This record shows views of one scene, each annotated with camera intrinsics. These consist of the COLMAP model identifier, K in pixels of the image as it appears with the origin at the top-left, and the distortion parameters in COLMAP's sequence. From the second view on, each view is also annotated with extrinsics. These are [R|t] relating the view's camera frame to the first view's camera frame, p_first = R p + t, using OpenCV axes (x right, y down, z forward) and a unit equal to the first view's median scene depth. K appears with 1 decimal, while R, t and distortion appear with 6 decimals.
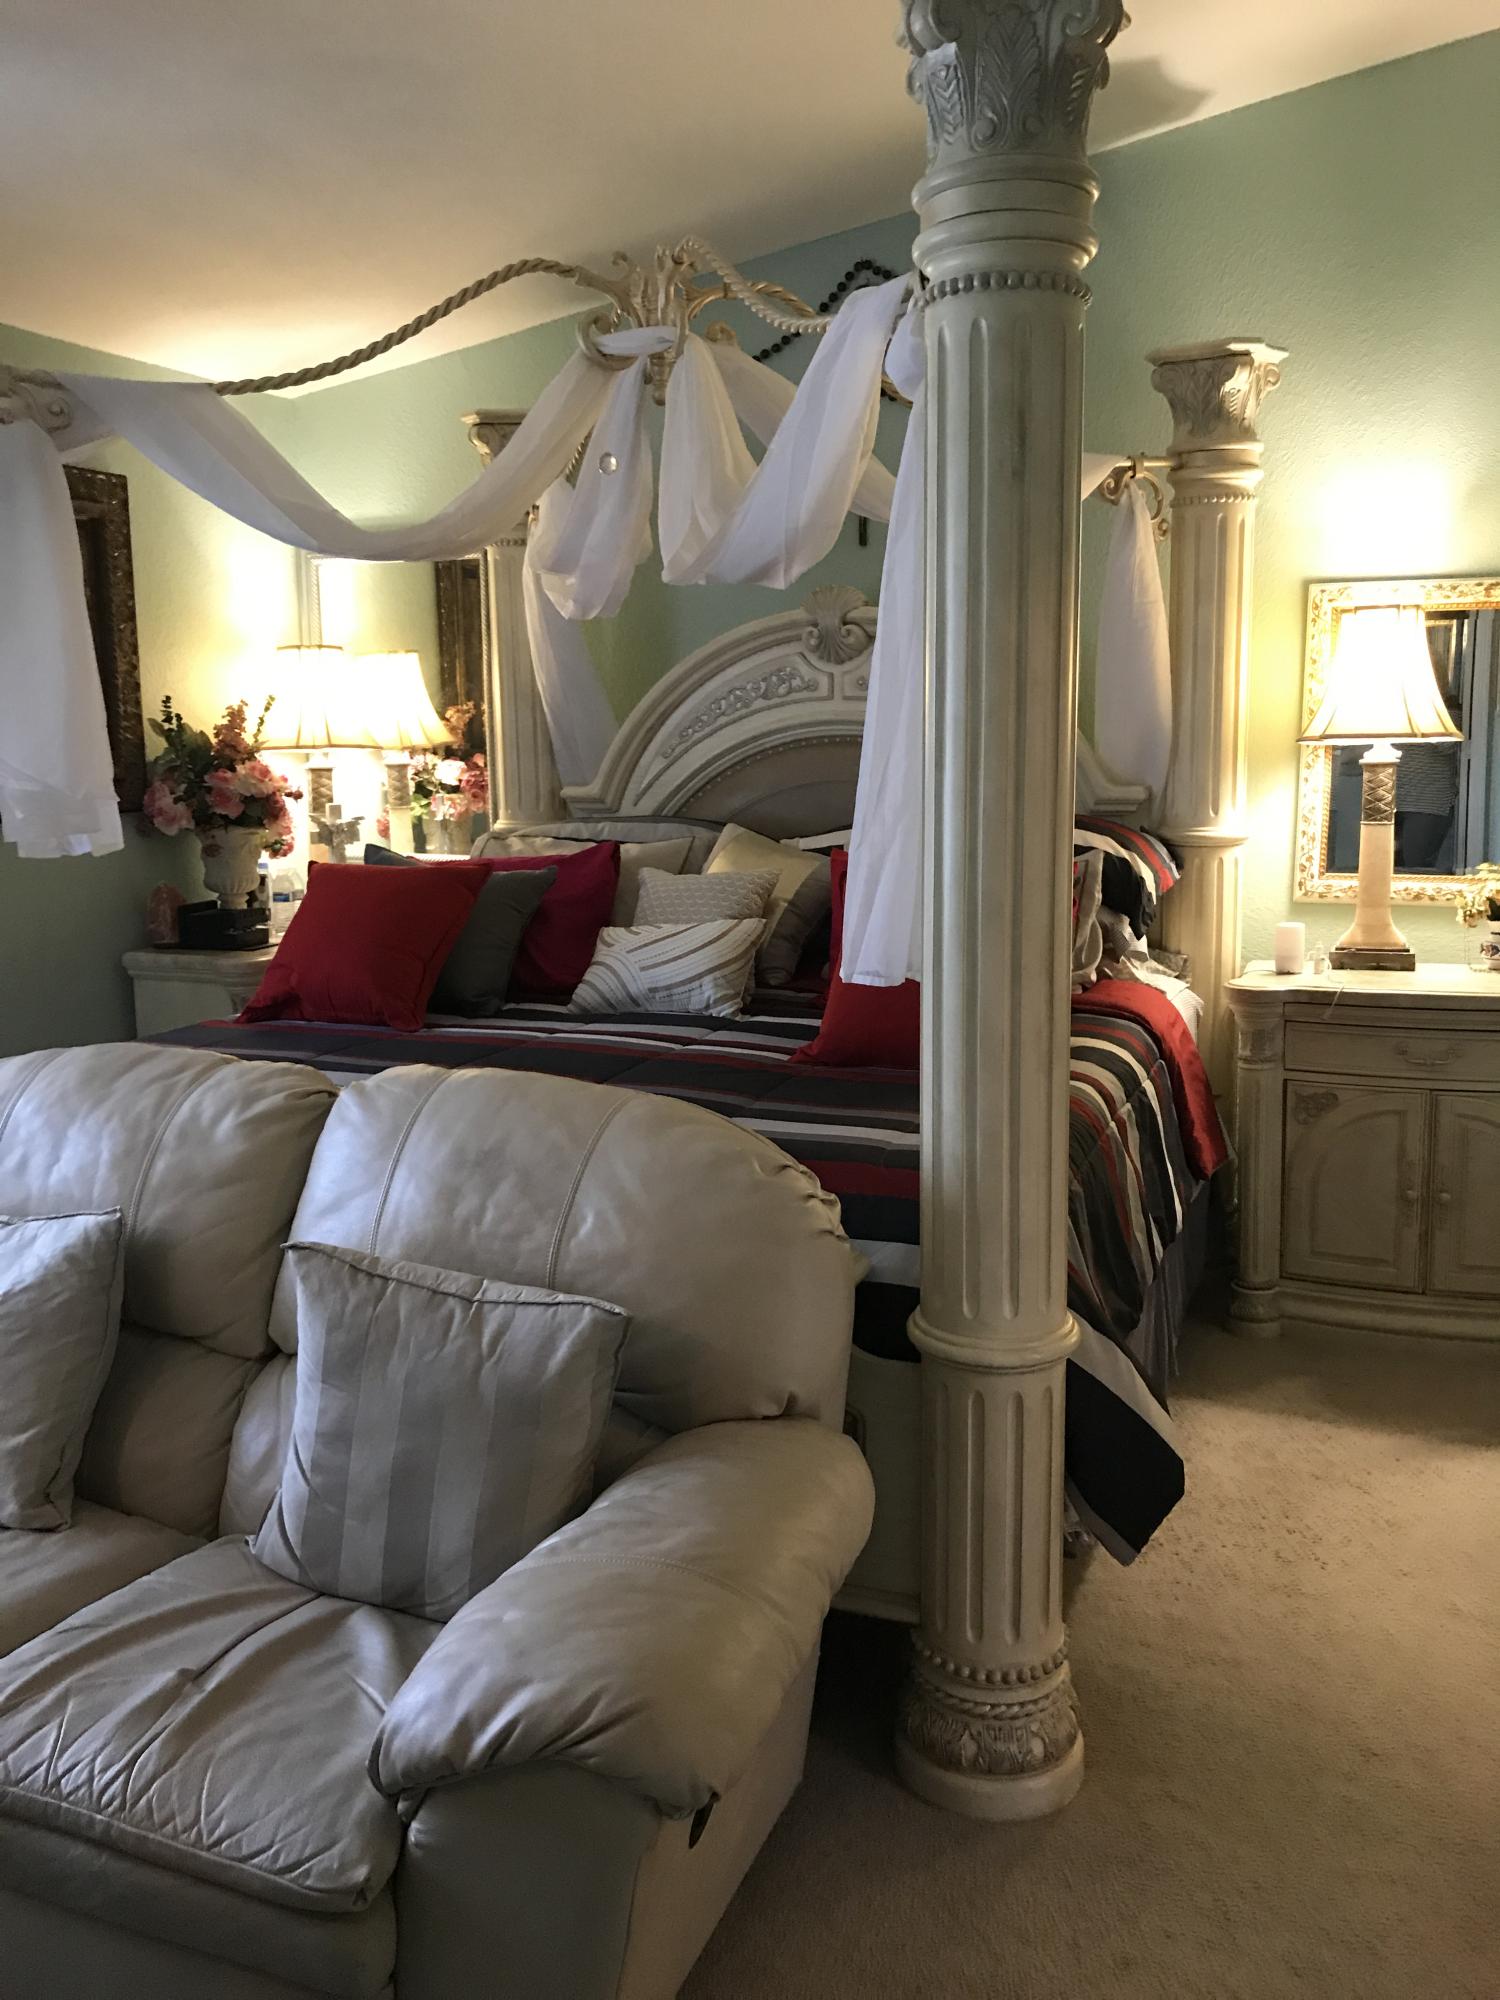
lens RADIAL K [[1629.8, 0, 750.0], [0, 1629.8, 1000.0], [0, 0, 1]] dist [-0.004278, -0.001612]
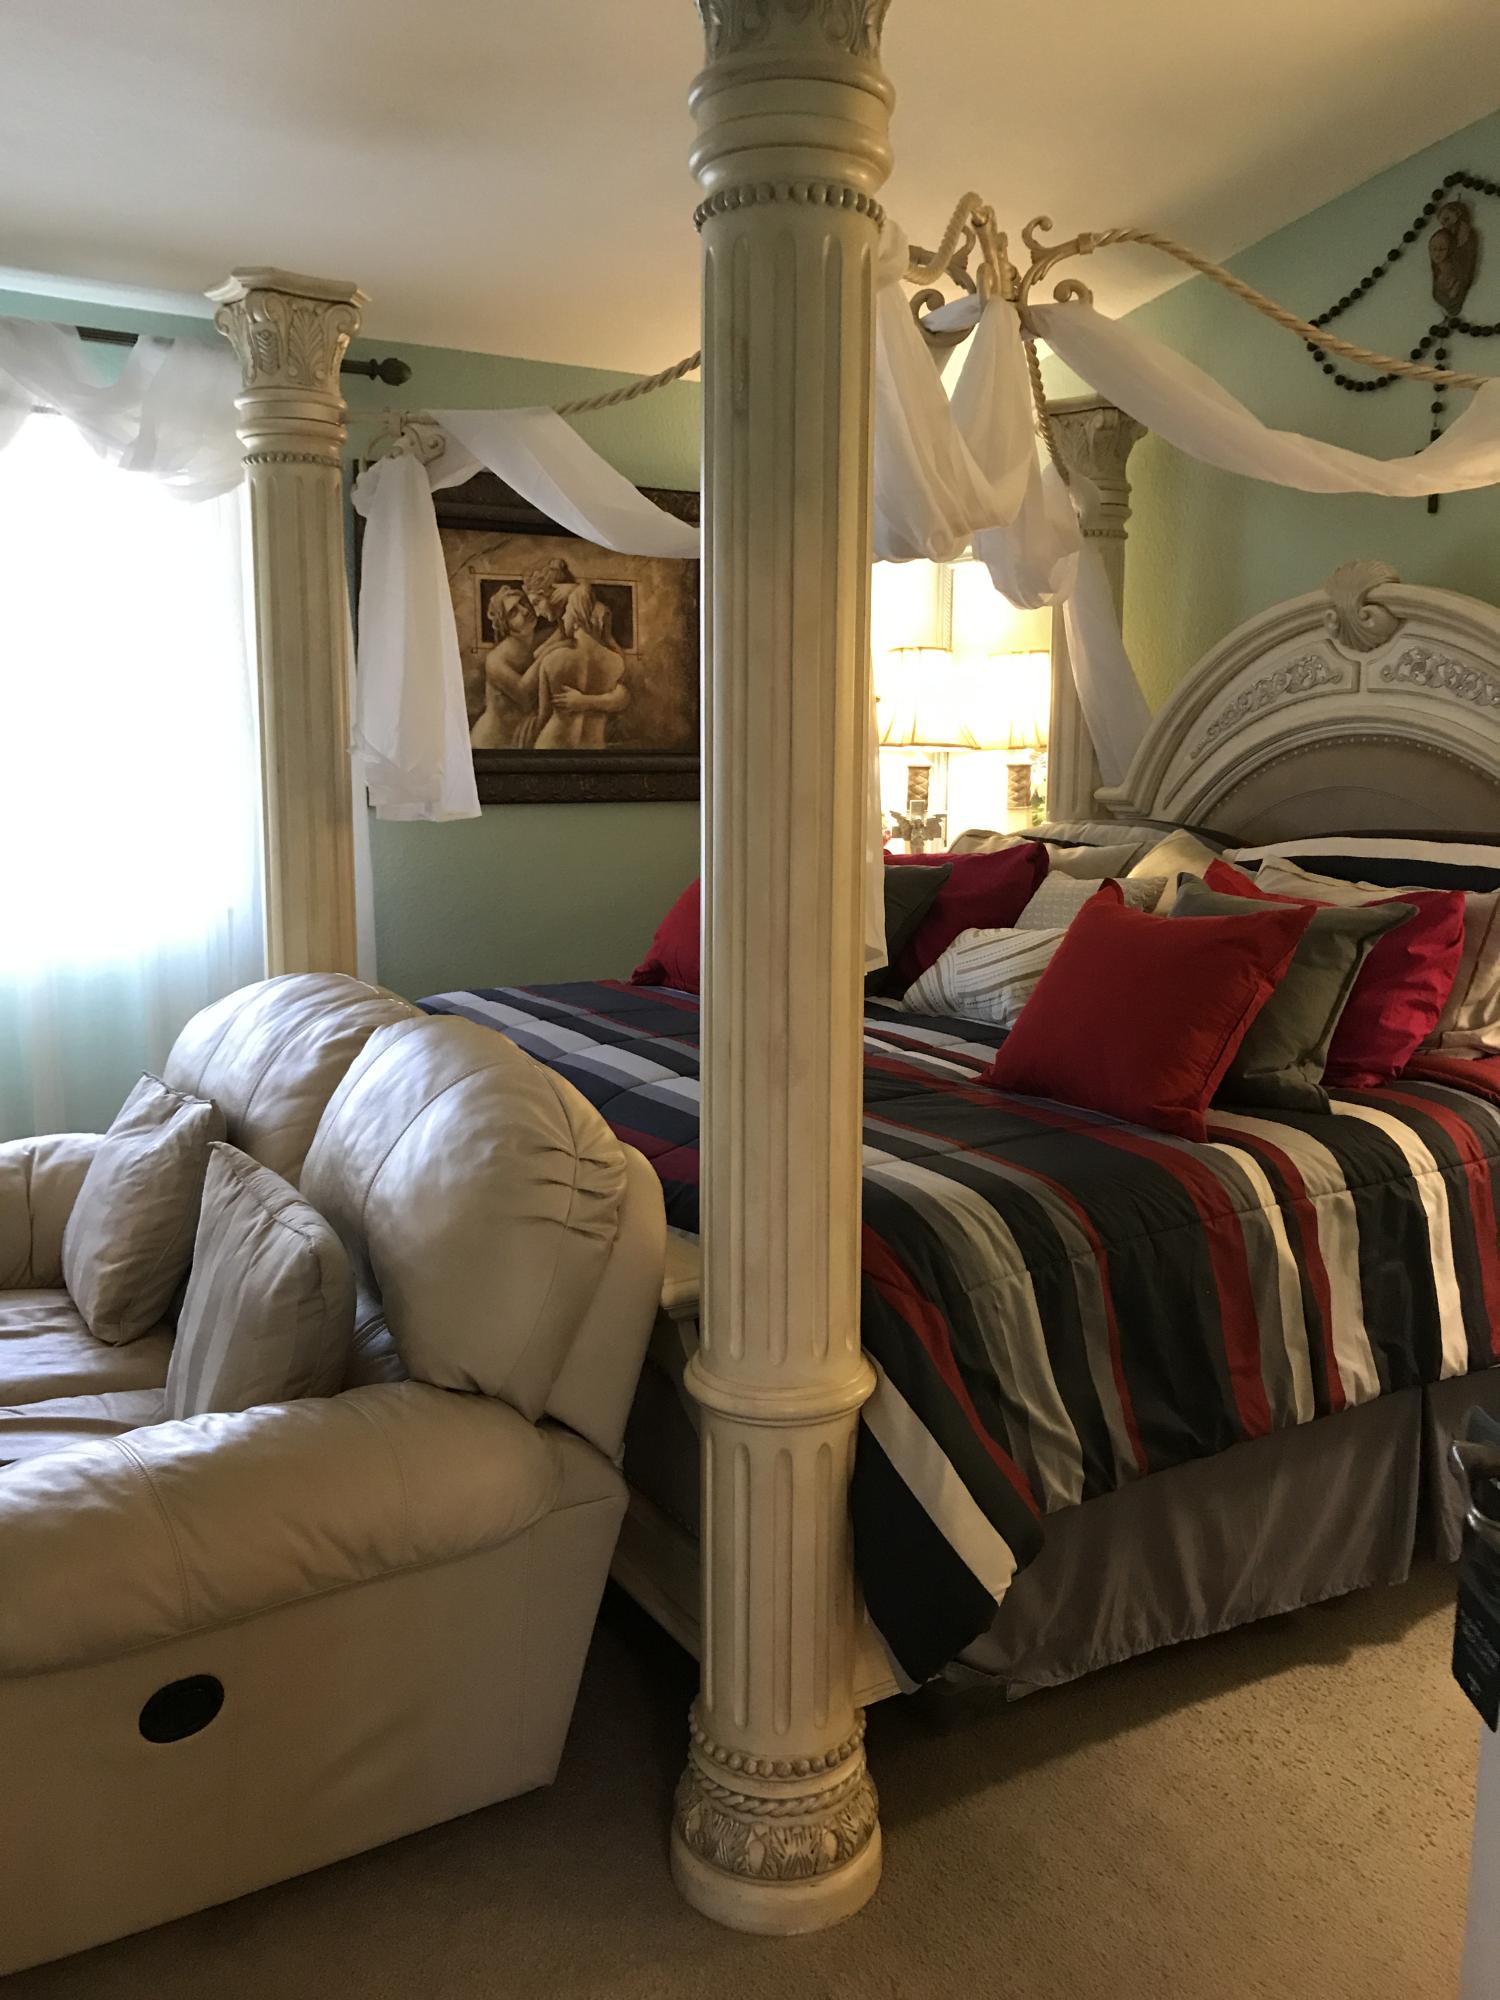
lens RADIAL K [[1622.0, 0, 750.0], [0, 1622.0, 1000.0], [0, 0, 1]] dist [0.001619, -0.004089]
pose [[0.822521, 0.096619, -0.560468, 0.282739], [-0.100429, 0.994653, 0.024082, -0.010571], [0.559798, 0.036479, 0.827826, 0.113348]]
